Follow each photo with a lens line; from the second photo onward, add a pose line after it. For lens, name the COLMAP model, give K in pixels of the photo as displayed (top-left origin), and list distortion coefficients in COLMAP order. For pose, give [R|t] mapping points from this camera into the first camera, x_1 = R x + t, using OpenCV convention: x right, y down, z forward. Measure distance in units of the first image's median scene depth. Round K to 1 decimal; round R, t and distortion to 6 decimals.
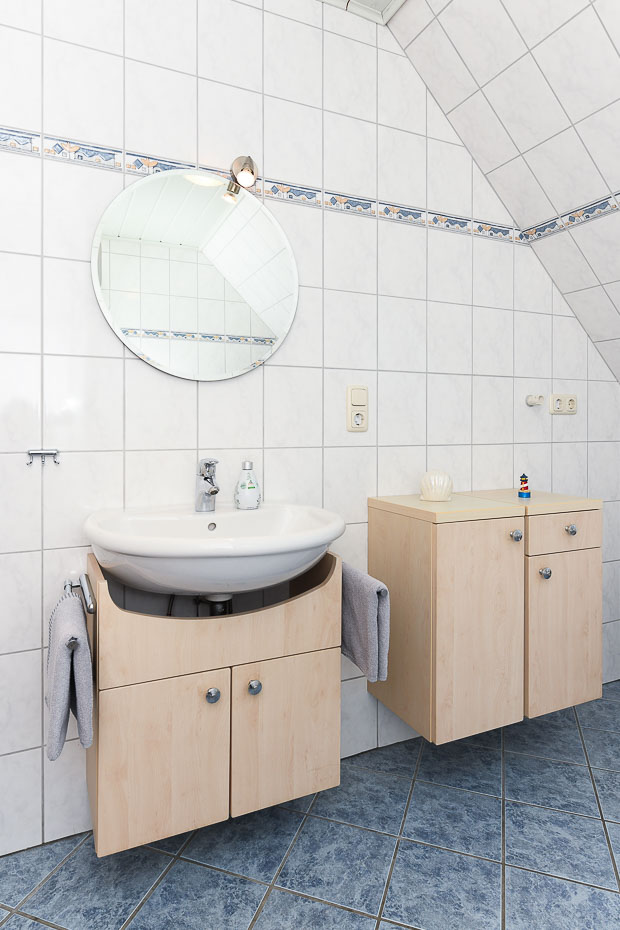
lens RADIAL K [[560.0, 0, 309.1], [0, 560.0, 419.8], [0, 0, 1]] dist [-0.000874, 0.001937]
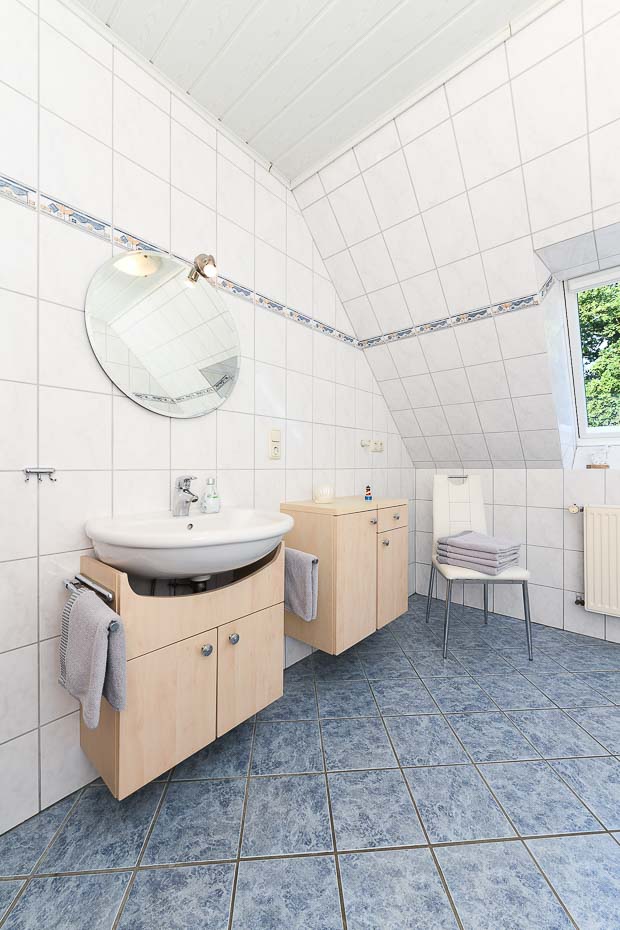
lens RADIAL K [[363.6, 0, 310.0], [0, 363.6, 465.0], [0, 0, 1]] dist [0.000749, -0.000204]
pose [[0.913875, 0.003902, 0.405976, -0.263991], [-0.005560, 0.999980, 0.002906, 0.040310], [-0.405957, -0.004913, 0.913879, 0.095266]]
